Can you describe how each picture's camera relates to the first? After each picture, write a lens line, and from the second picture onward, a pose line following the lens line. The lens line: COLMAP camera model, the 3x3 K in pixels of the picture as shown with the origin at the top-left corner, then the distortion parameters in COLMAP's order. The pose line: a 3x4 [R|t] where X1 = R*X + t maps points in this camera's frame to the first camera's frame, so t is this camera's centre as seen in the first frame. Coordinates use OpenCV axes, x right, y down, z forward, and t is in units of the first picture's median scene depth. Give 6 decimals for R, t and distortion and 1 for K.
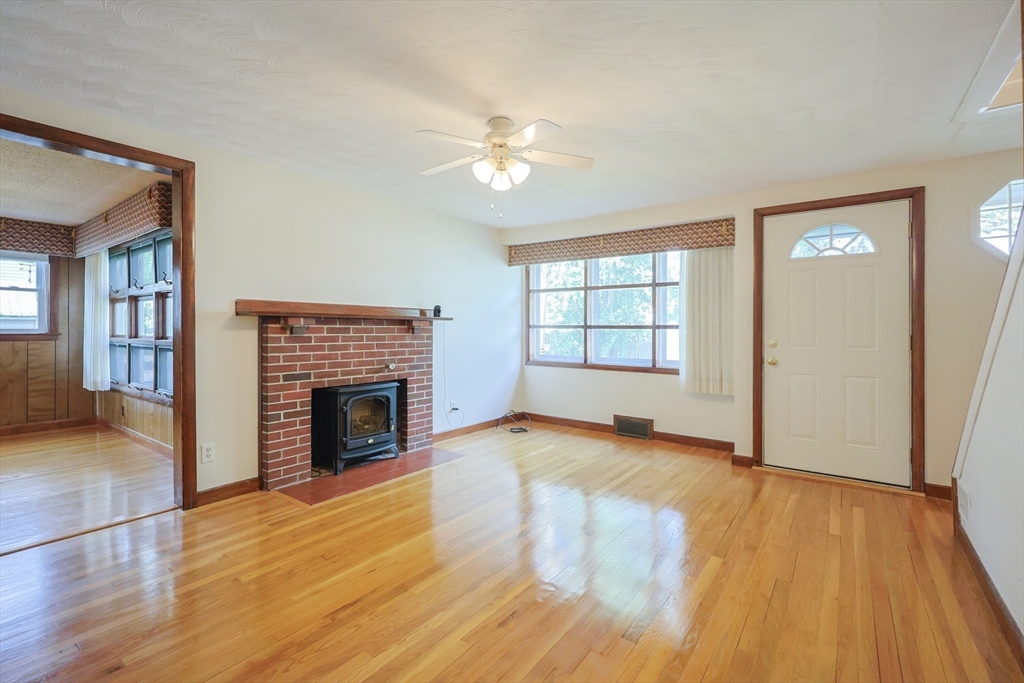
lens RADIAL K [[448.0, 0, 519.1], [0, 448.0, 335.7], [0, 0, 1]] dist [-0.000774, -0.000409]
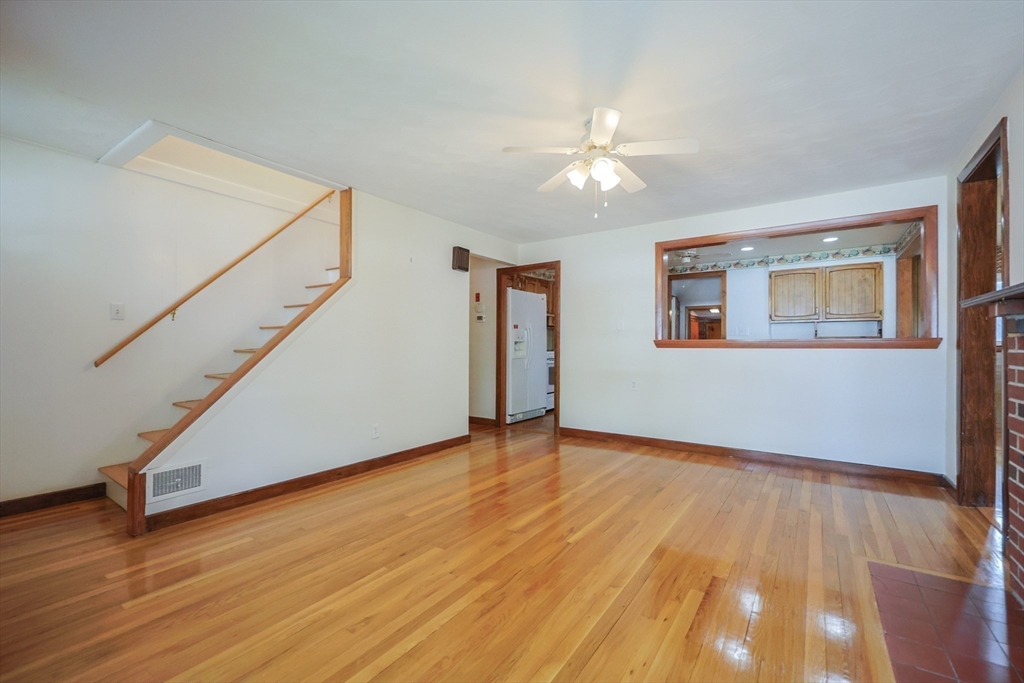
lens RADIAL K [[444.6, 0, 512.0], [0, 444.6, 341.5], [0, 0, 1]] dist [0.001498, 0.000196]
pose [[-0.999491, -0.008120, -0.030848, 0.122099], [-0.008226, 0.999961, 0.003327, 0.010259], [0.030820, 0.003579, -0.999519, 1.339505]]
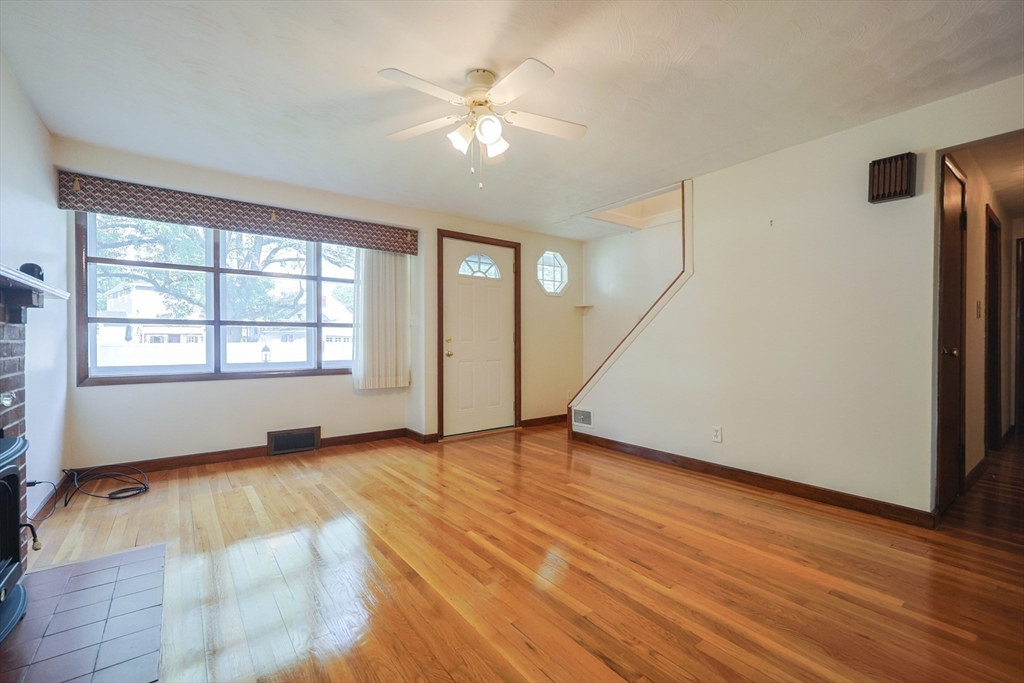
lens RADIAL K [[437.6, 0, 517.2], [0, 437.6, 349.1], [0, 0, 1]] dist [-0.002224, -0.000331]
pose [[0.278507, -0.024636, 0.960118, -0.561178], [0.014964, 0.999661, 0.021310, 0.021623], [-0.960318, 0.008432, 0.278781, 0.464231]]
